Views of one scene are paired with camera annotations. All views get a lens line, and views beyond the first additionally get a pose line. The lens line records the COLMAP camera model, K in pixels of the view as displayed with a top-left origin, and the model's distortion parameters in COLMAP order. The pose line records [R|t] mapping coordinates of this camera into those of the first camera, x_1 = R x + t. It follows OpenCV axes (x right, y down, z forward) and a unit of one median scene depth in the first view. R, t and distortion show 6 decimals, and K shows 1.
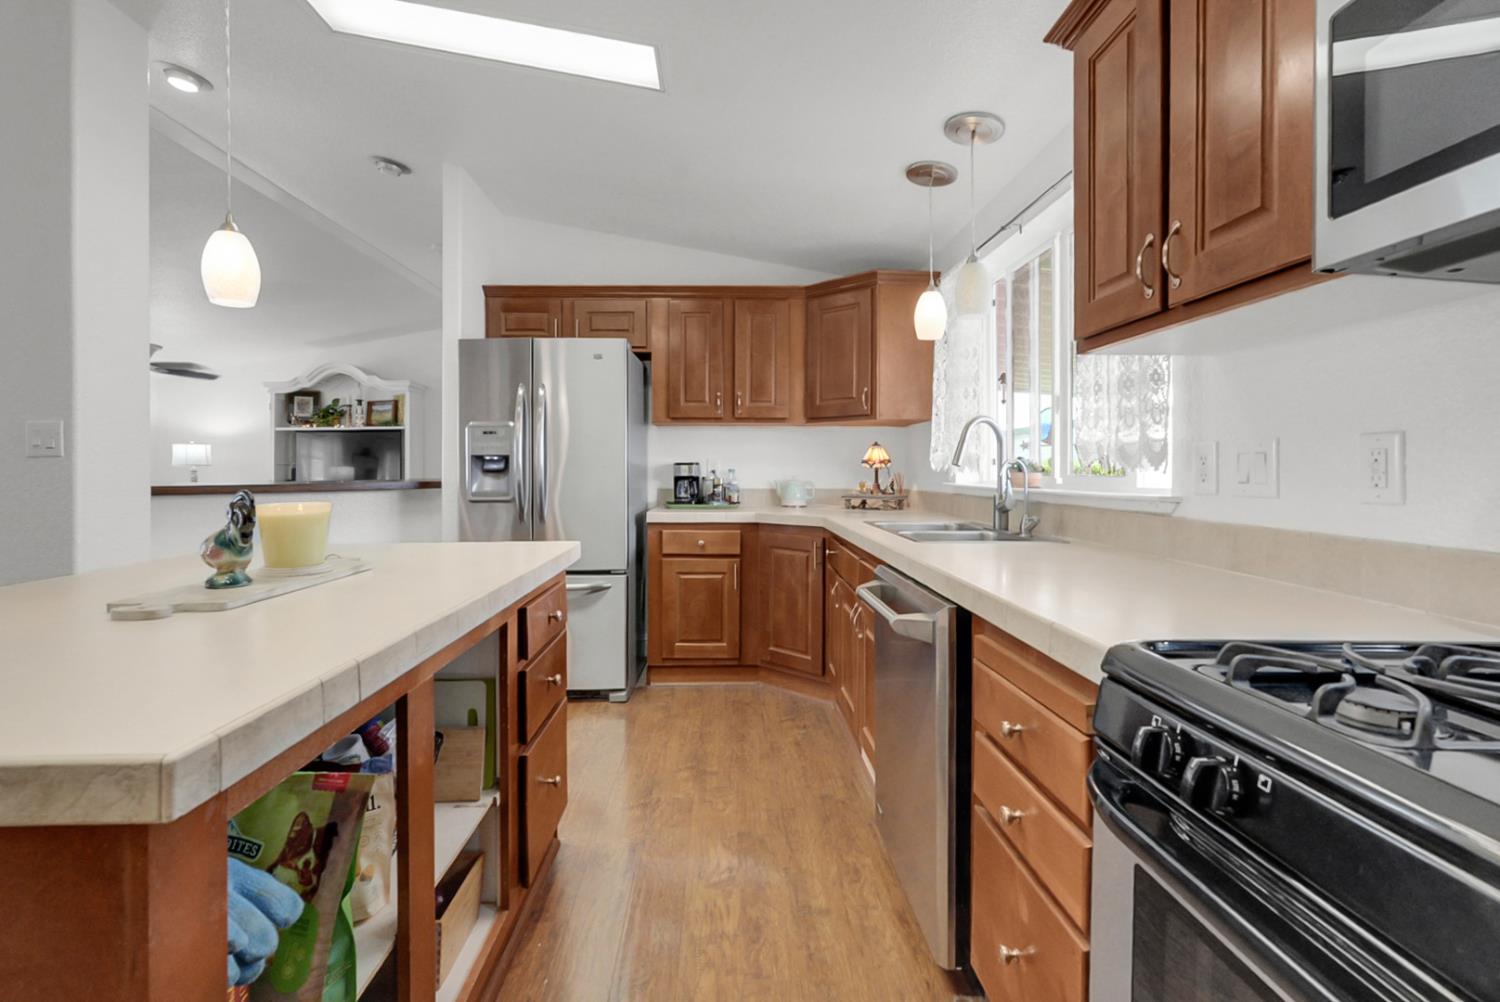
lens RADIAL K [[679.0, 0, 732.5], [0, 679.0, 474.9], [0, 0, 1]] dist [0.000540, 0.000066]
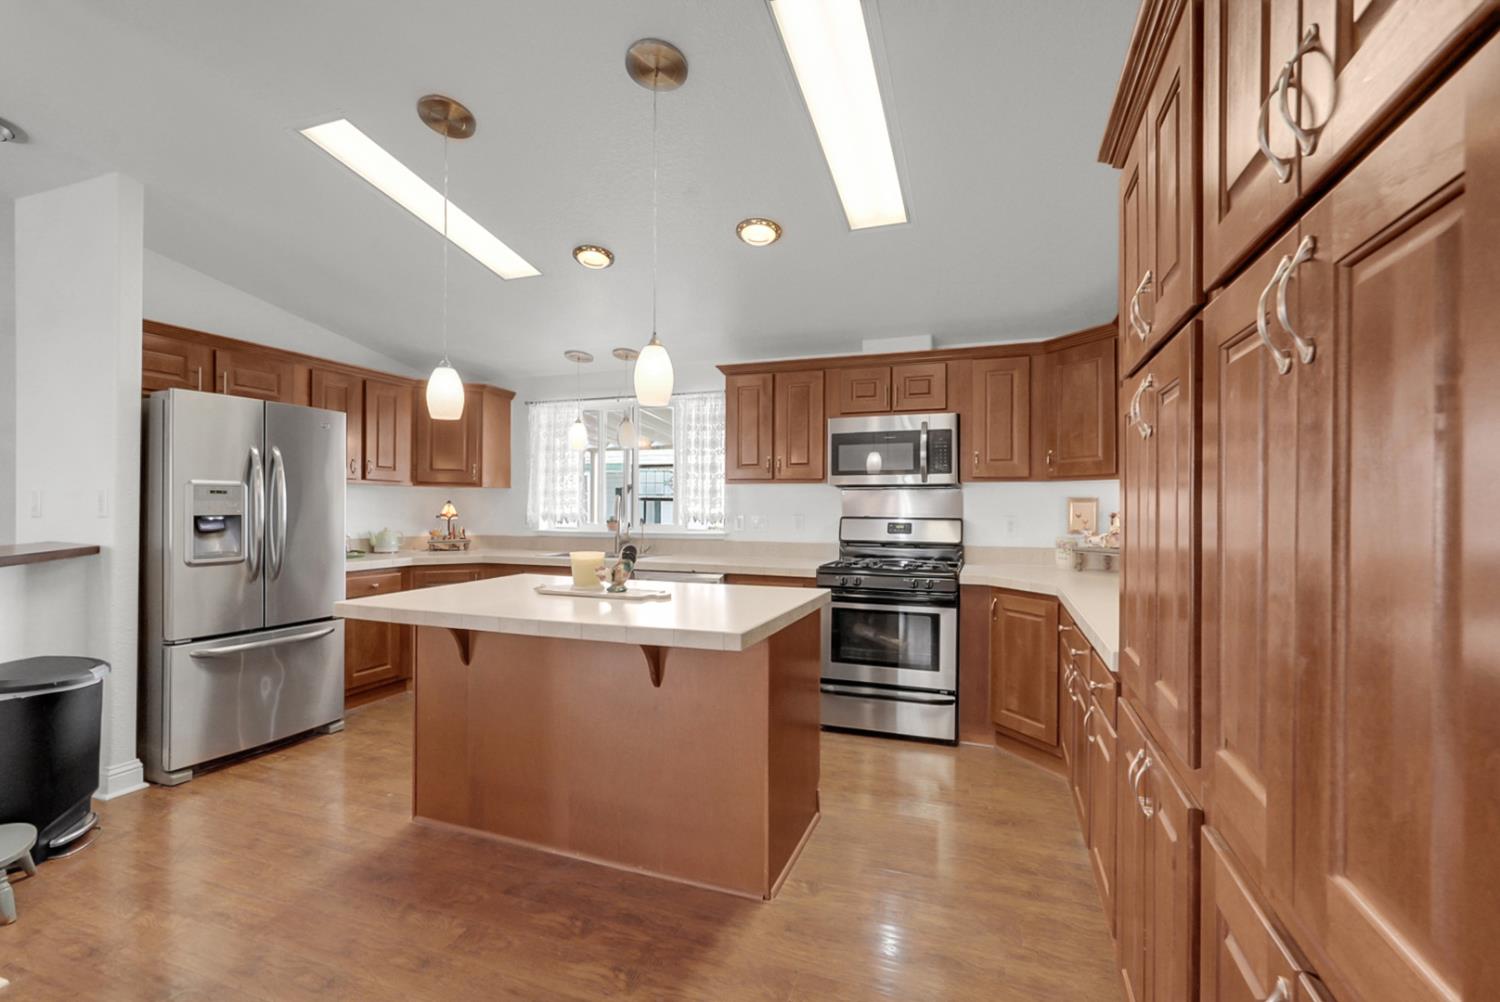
lens RADIAL K [[651.5, 0, 750.0], [0, 651.5, 501.0], [0, 0, 1]] dist [-0.001214, -0.000023]
pose [[0.361708, 0.009765, 0.932240, -0.940245], [0.004692, 0.999913, -0.012295, -0.034544], [-0.932280, 0.008821, 0.361631, -0.042924]]
